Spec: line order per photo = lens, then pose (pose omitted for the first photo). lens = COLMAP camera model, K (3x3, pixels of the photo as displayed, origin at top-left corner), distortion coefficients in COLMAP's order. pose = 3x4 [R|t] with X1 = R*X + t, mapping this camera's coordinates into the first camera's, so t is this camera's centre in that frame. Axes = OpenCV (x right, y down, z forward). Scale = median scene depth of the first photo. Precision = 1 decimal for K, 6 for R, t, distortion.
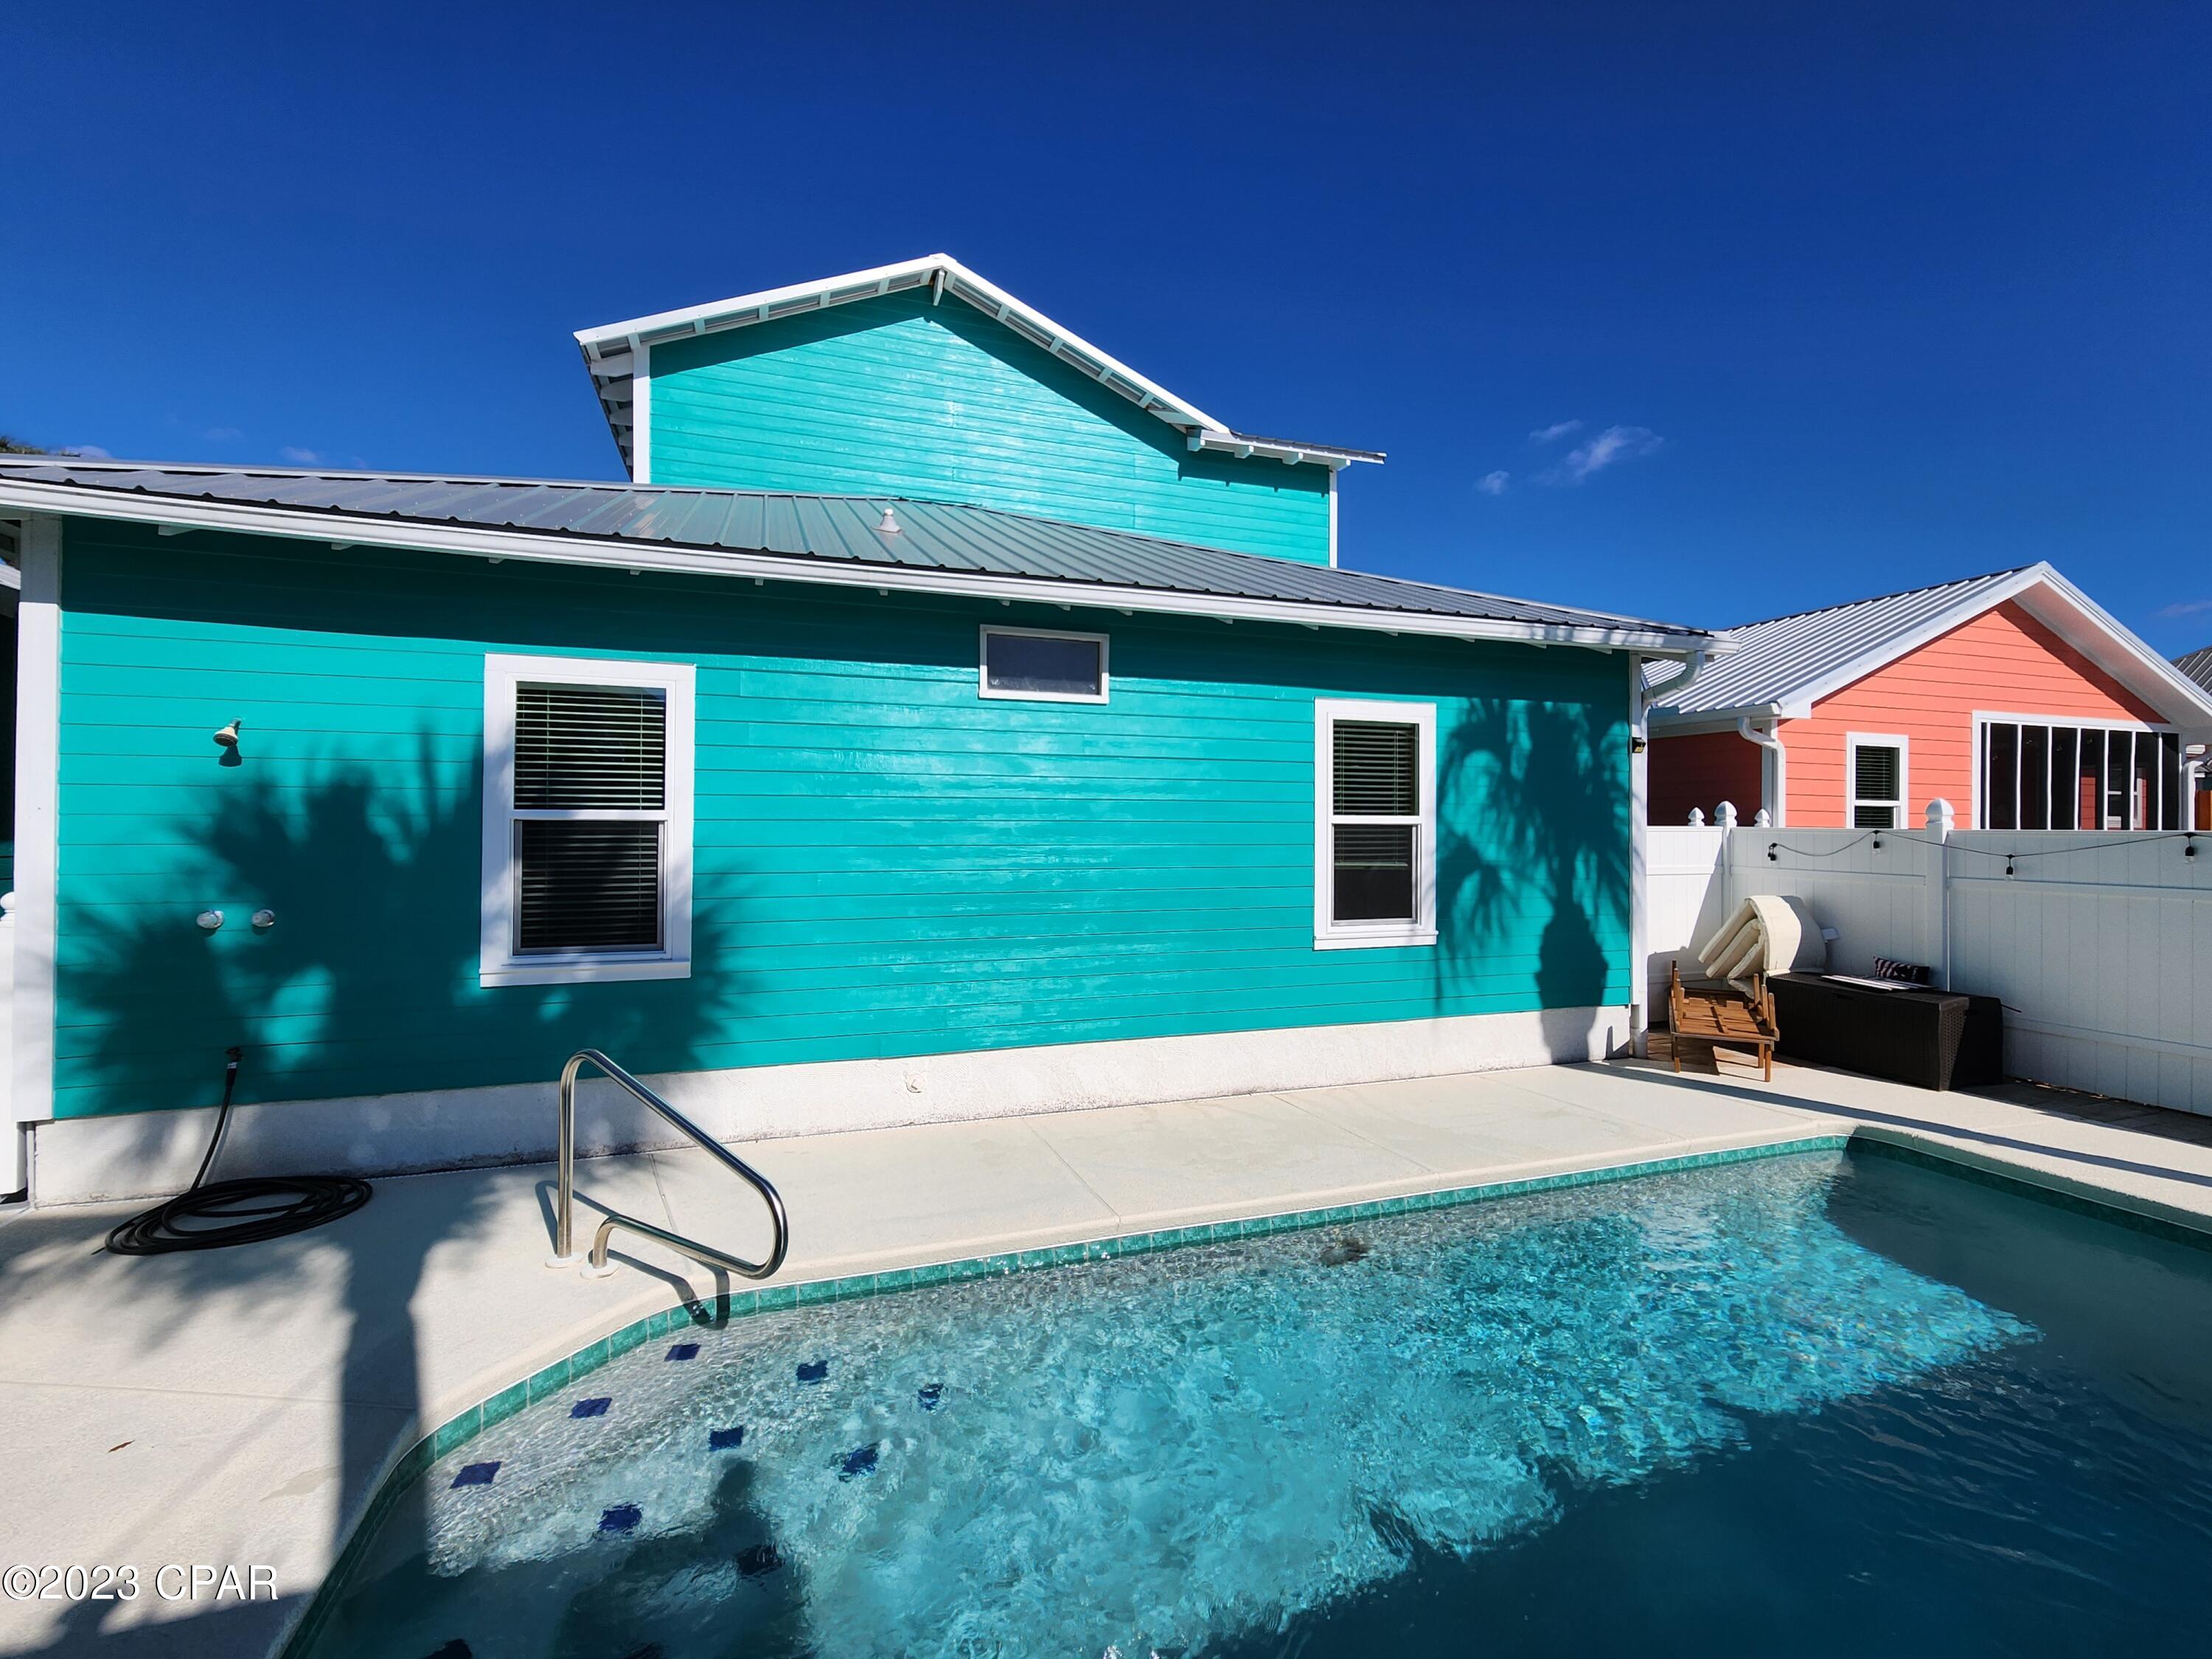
lens RADIAL K [[976.5, 0, 1106.0], [0, 976.5, 829.5], [0, 0, 1]] dist [-0.000359, 0.000230]
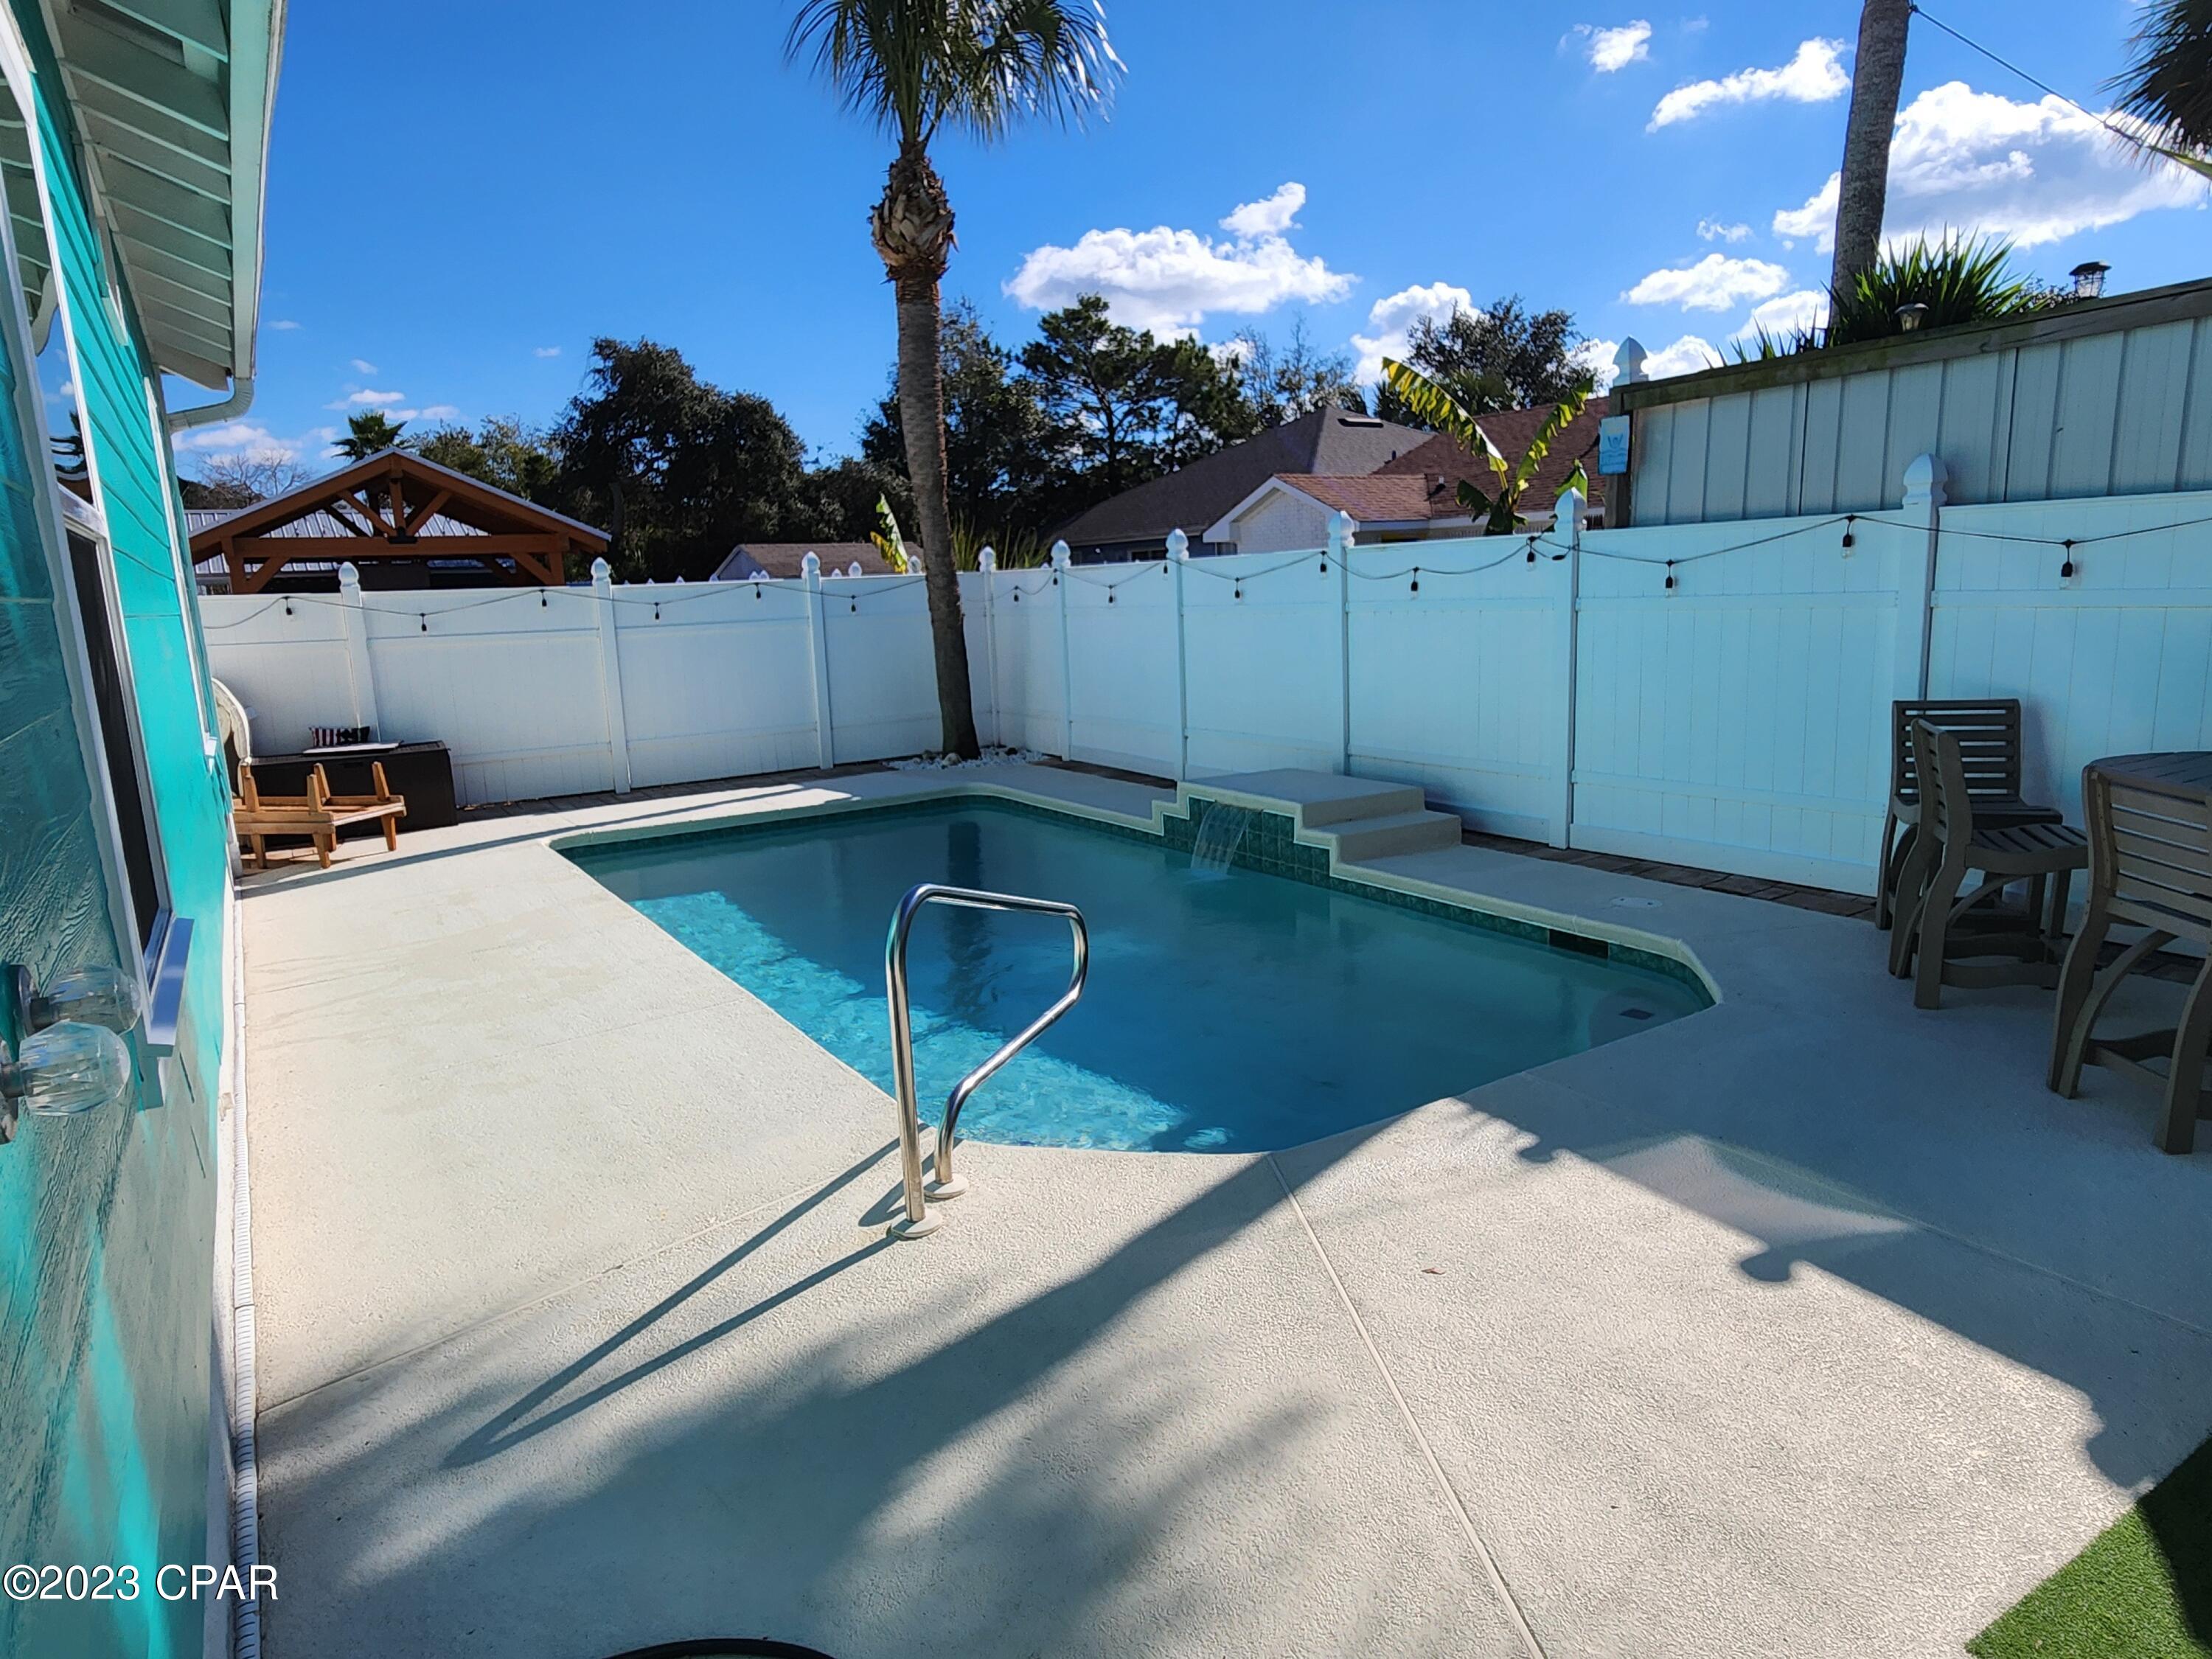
lens RADIAL K [[1337.5, 0, 1106.0], [0, 1337.5, 829.5], [0, 0, 1]] dist [-0.002034, -0.000312]
pose [[-0.230586, -0.173195, 0.957514, -1.152318], [0.031827, 0.982163, 0.185318, 0.014066], [-0.972531, 0.073207, -0.220960, 0.872869]]
